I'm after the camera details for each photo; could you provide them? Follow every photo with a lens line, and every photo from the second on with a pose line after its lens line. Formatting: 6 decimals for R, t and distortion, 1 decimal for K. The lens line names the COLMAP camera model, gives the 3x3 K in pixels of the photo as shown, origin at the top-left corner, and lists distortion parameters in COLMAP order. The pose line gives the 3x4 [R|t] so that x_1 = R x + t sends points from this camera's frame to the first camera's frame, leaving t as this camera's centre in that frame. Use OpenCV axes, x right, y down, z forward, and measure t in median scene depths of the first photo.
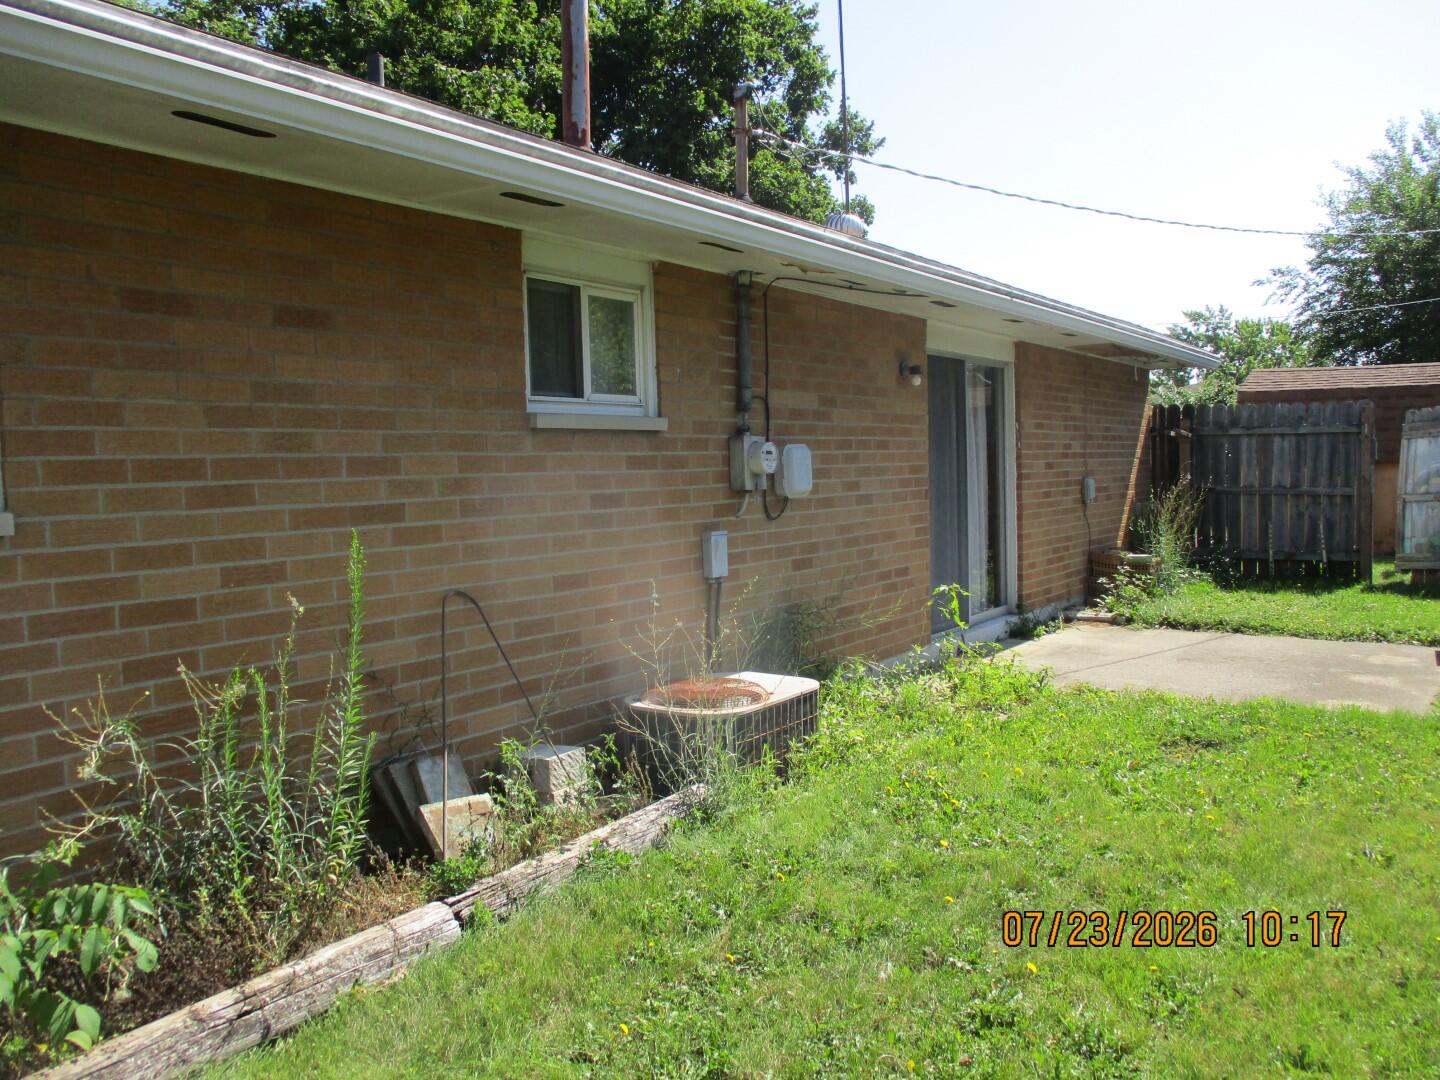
lens RADIAL K [[1201.8, 0, 720.1], [0, 1201.8, 540.3], [0, 0, 1]] dist [-0.035066, 0.031795]
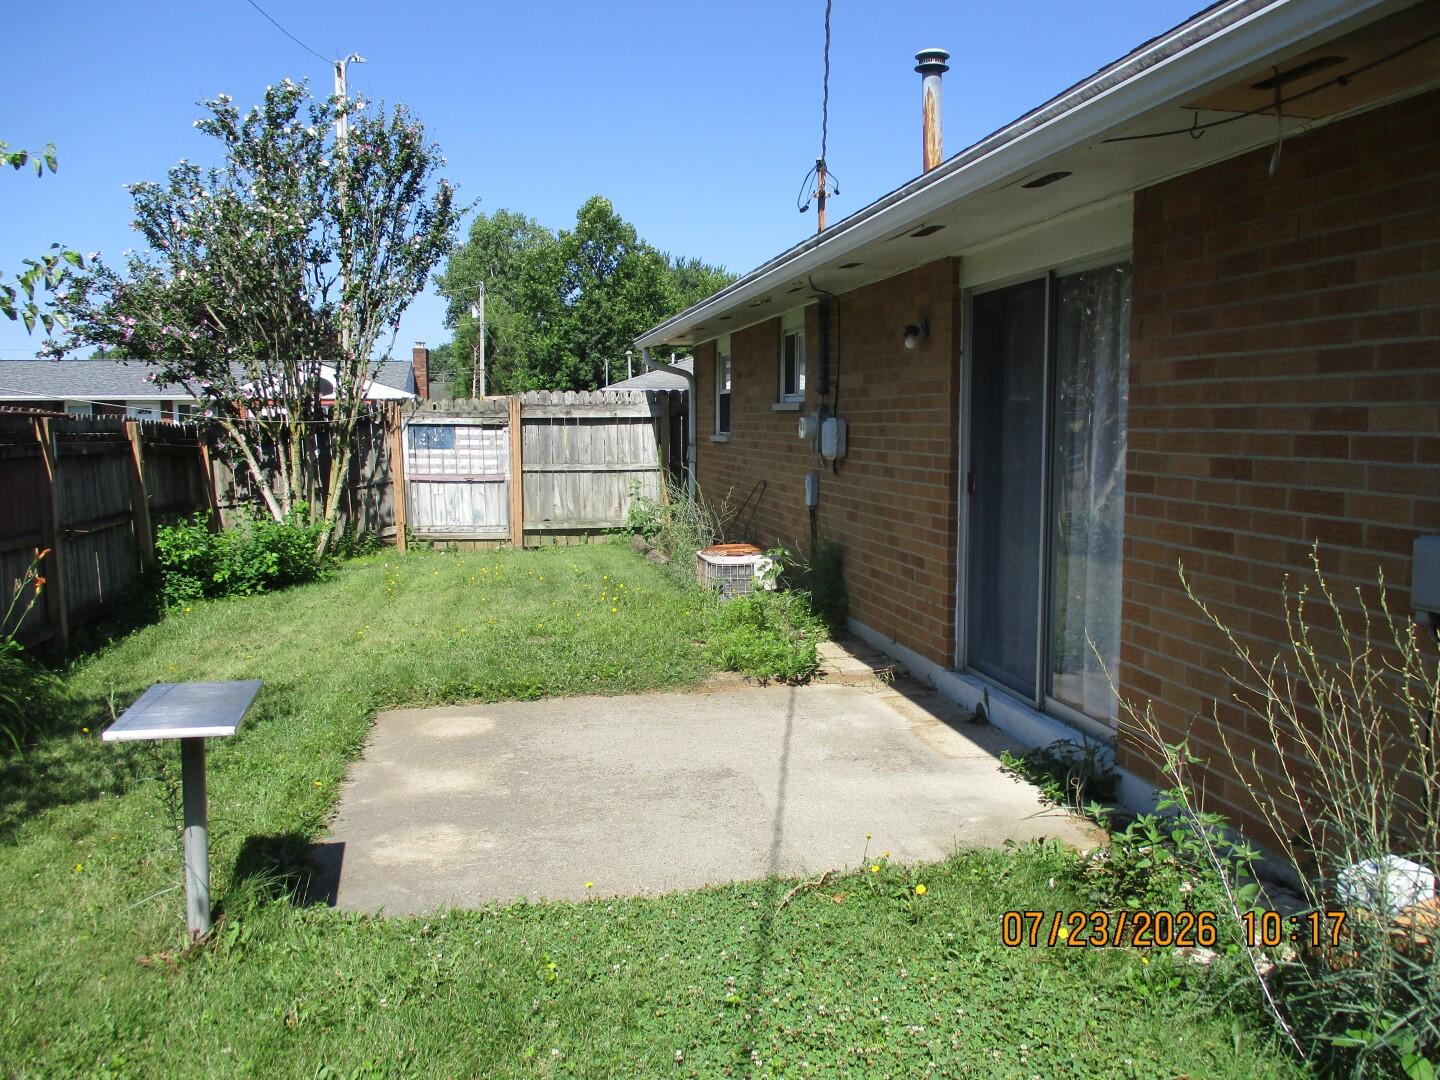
lens RADIAL K [[1201.8, 0, 719.9], [0, 1201.8, 542.0], [0, 0, 1]] dist [-0.035066, 0.031795]
pose [[-0.719054, 0.099862, -0.687742, 0.865908], [-0.019143, 0.986400, 0.163242, -0.129792], [0.694691, 0.130545, -0.707363, 1.529124]]
